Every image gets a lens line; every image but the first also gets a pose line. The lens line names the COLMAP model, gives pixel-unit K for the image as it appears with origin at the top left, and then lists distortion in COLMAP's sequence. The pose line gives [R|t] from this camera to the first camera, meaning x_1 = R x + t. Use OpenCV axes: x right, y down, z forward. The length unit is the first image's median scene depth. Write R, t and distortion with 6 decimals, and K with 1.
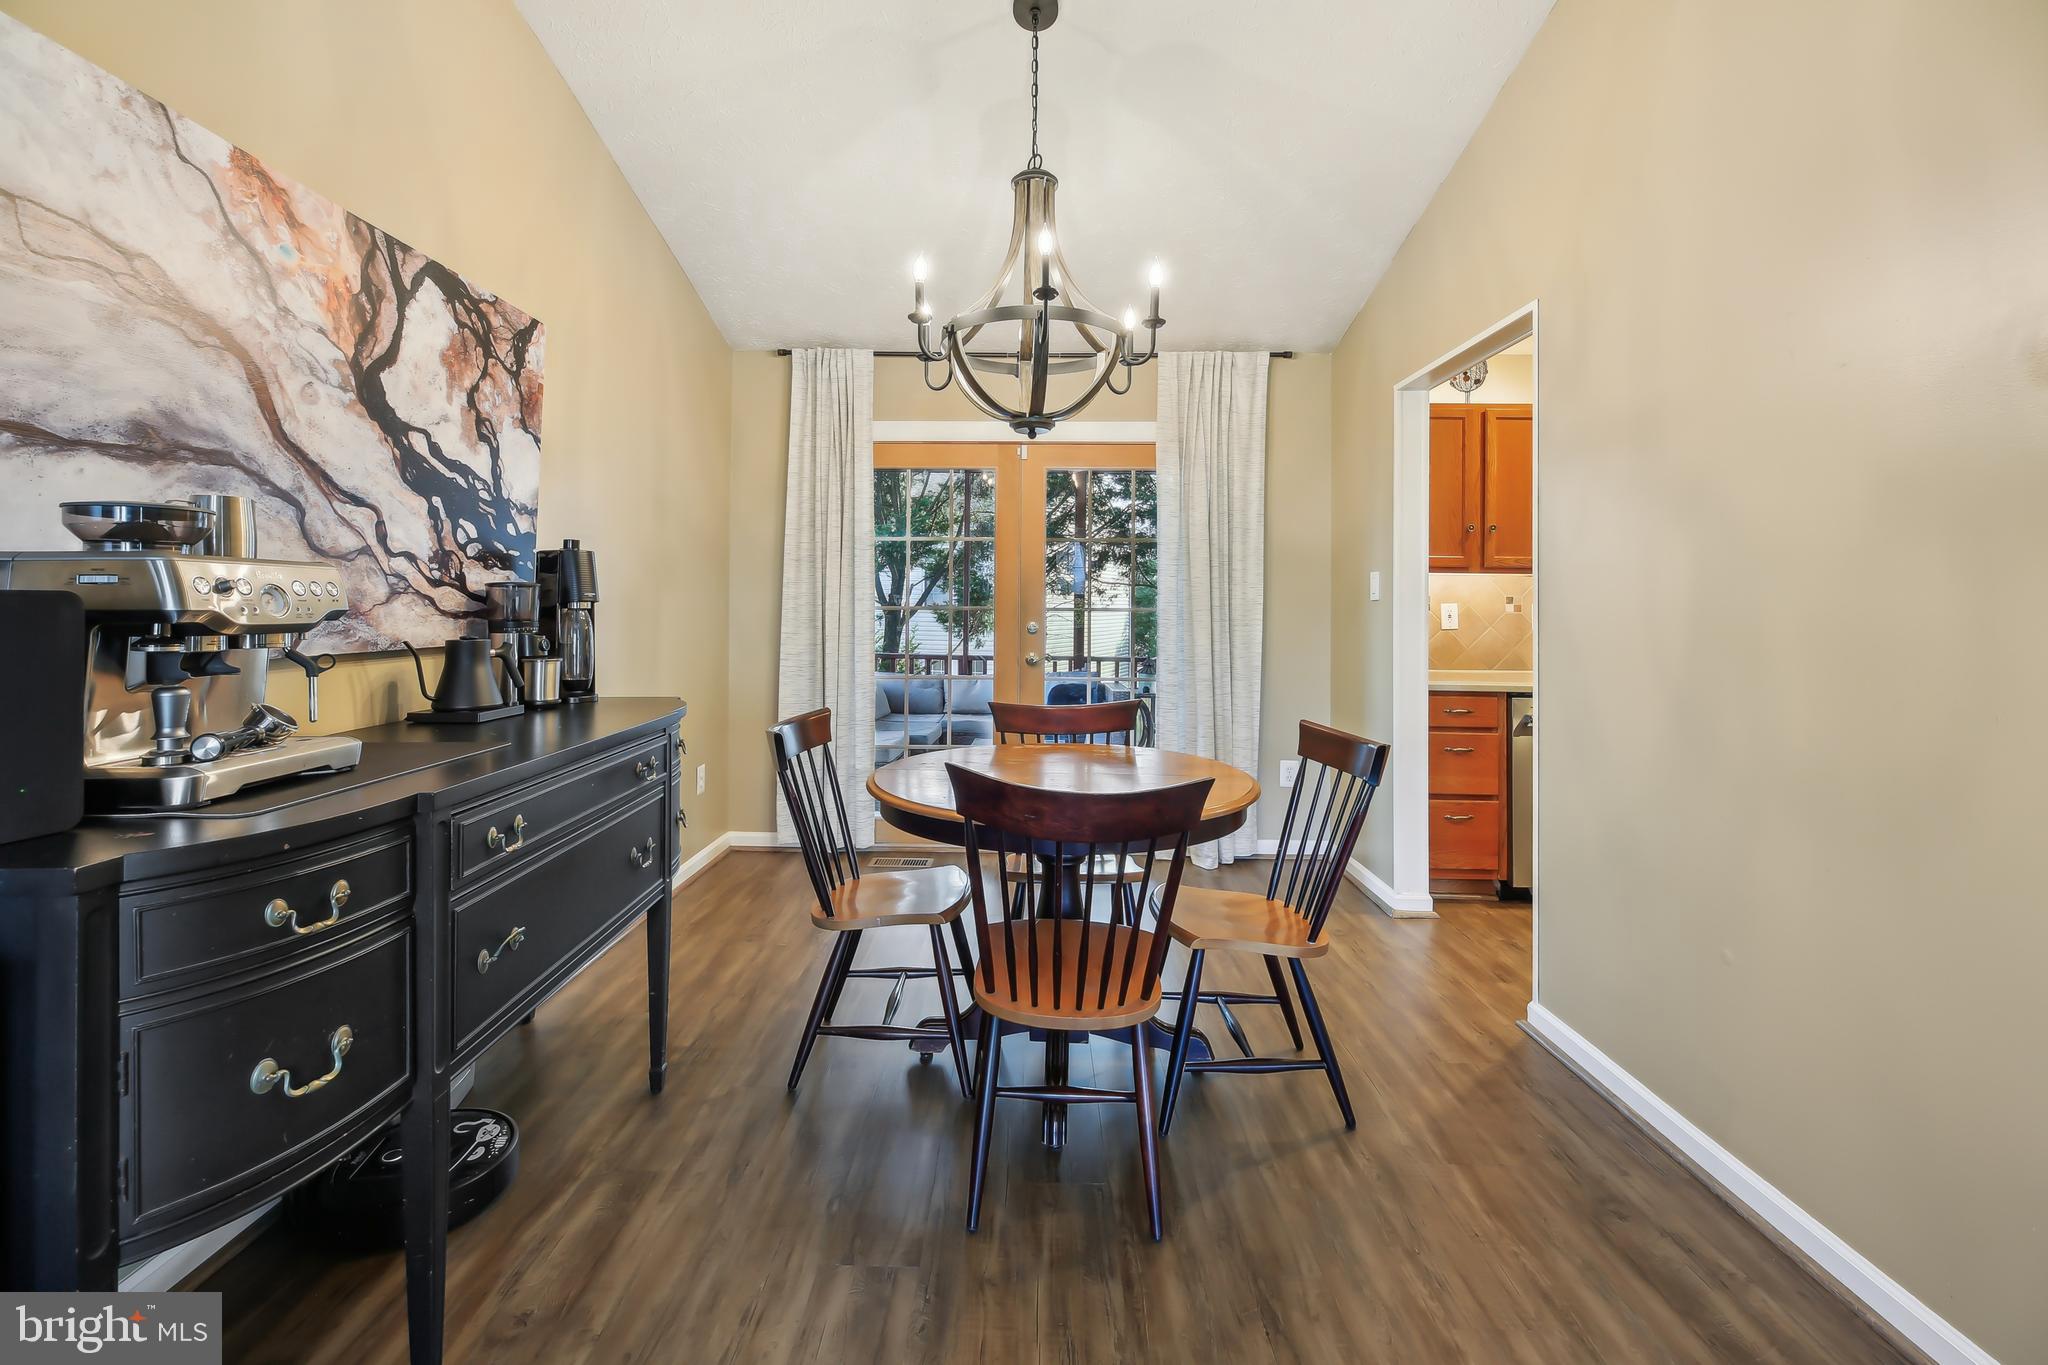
lens RADIAL K [[844.9, 0, 982.4], [0, 844.9, 595.6], [0, 0, 1]] dist [0.002172, -0.000895]
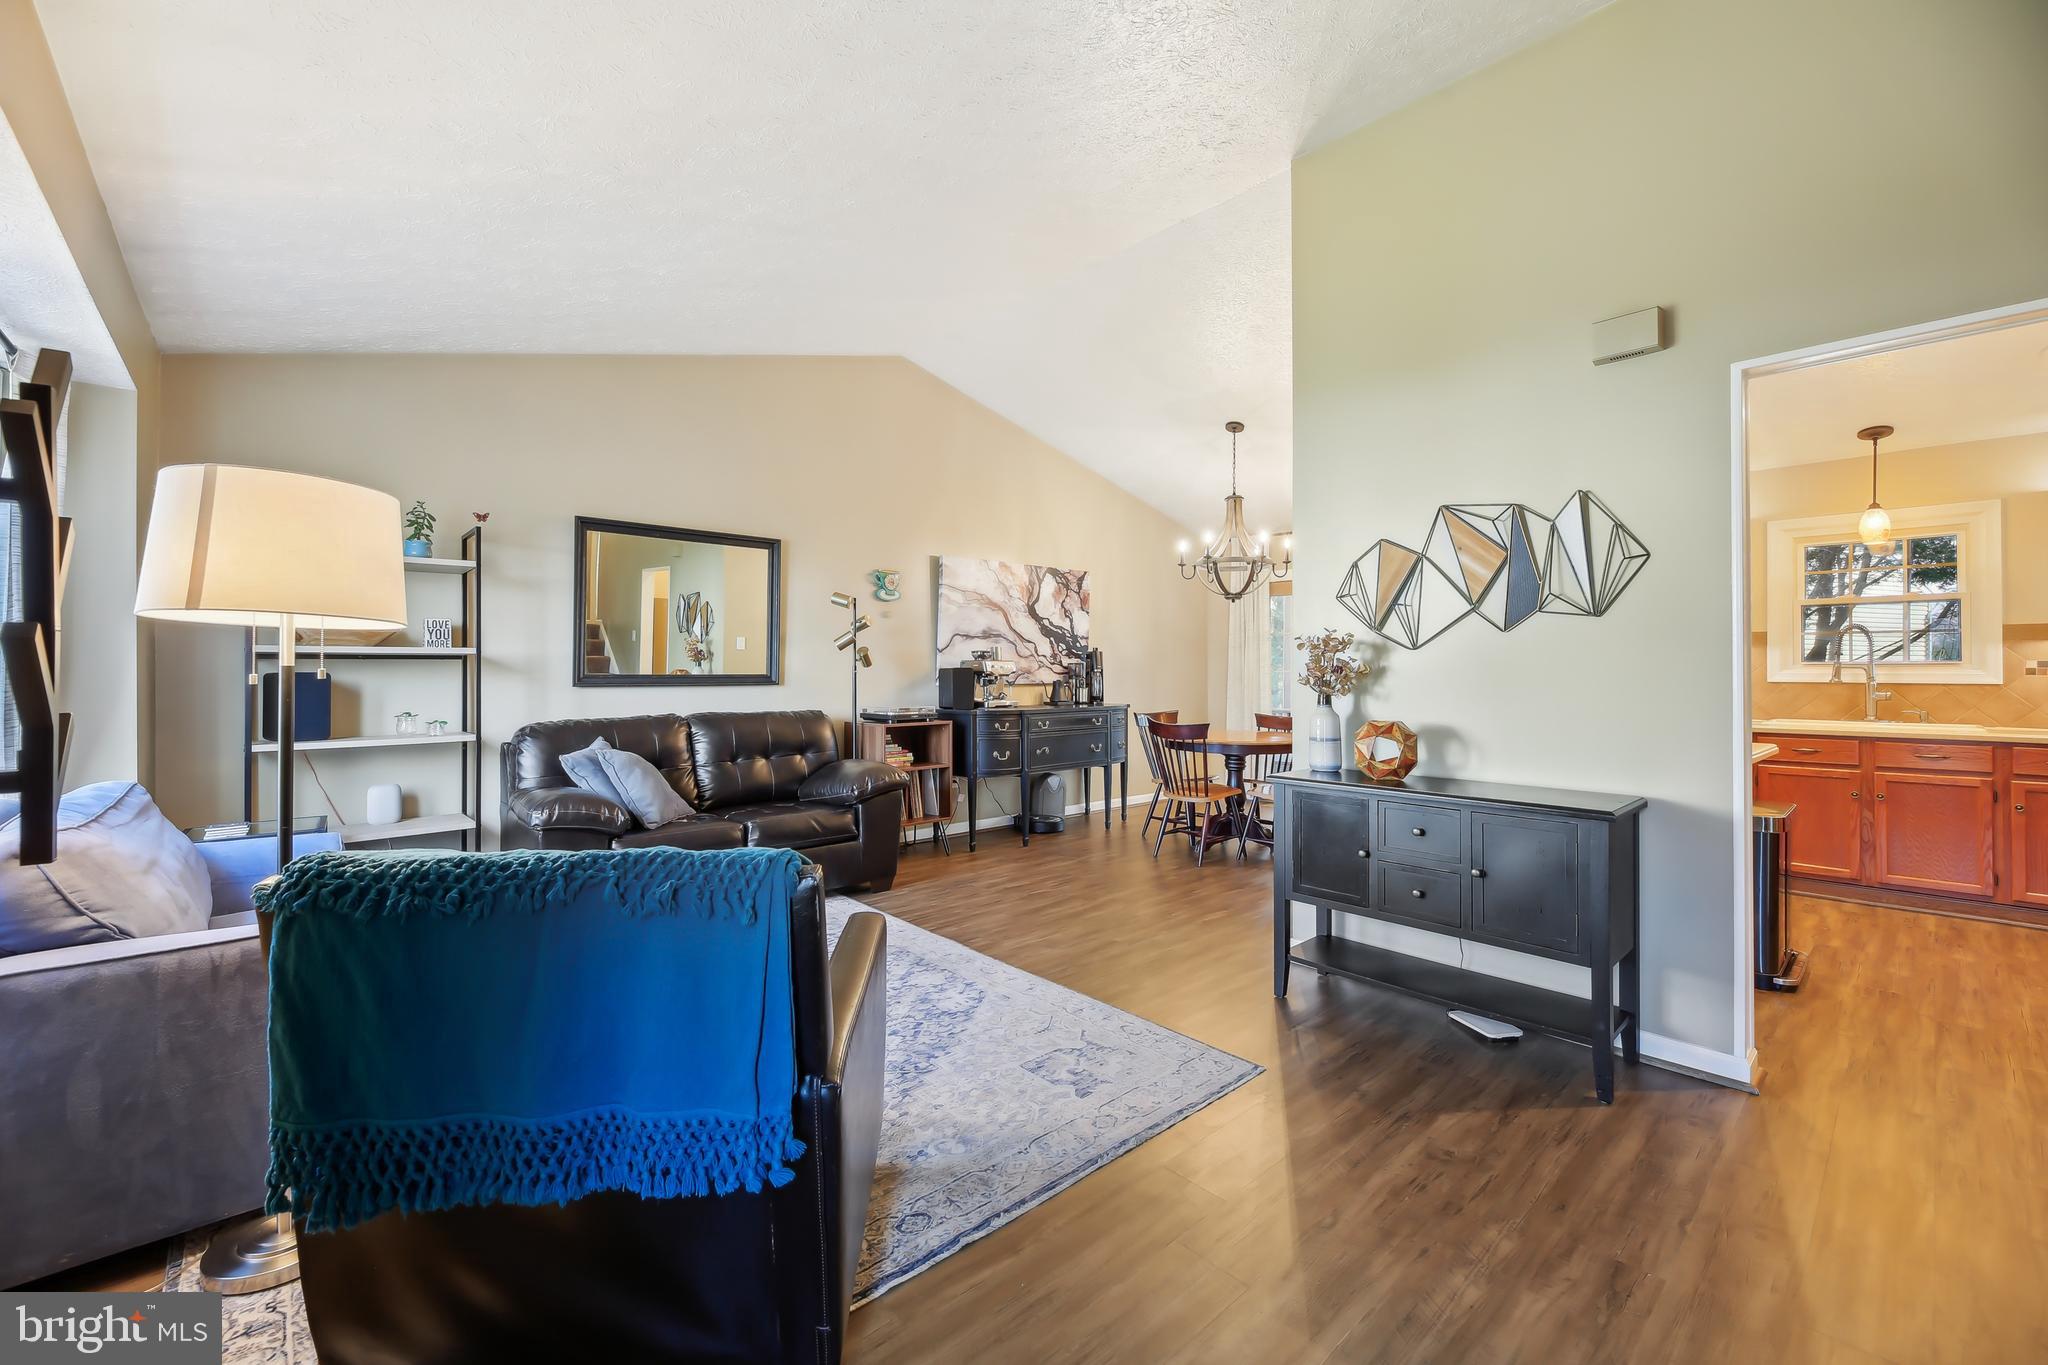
lens RADIAL K [[844.9, 0, 1036.0], [0, 844.9, 662.6], [0, 0, 1]] dist [0.002172, -0.000895]
pose [[0.706129, -0.009372, -0.708022, 1.674714], [0.009166, 0.999950, -0.004095, -0.006288], [0.708024, -0.003599, 0.706179, -1.397756]]
